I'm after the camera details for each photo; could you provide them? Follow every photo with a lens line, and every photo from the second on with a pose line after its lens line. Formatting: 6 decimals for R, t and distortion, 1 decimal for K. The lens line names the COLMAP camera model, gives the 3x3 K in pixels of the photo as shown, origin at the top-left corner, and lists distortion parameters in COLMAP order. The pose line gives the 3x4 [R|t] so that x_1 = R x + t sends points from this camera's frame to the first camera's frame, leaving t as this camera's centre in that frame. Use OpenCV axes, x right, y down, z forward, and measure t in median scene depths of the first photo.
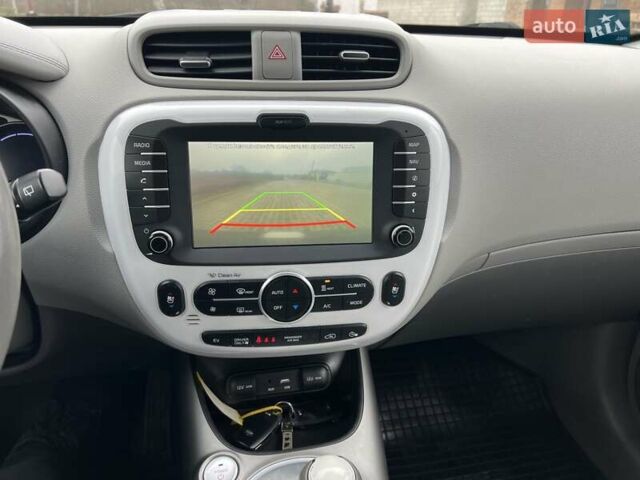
lens RADIAL K [[470.9, 0, 320.0], [0, 470.9, 240.0], [0, 0, 1]] dist [-0.002631, -0.001220]
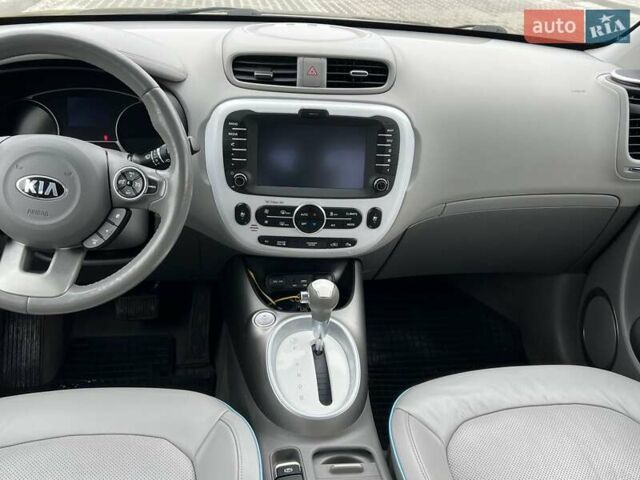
lens RADIAL K [[543.6, 0, 309.9], [0, 543.6, 241.3], [0, 0, 1]] dist [0.098743, 0.001521]
pose [[0.996600, 0.059258, -0.057249, 0.047782], [-0.056832, 0.997452, 0.043115, 0.121350], [0.059658, -0.039715, 0.997429, -0.954058]]
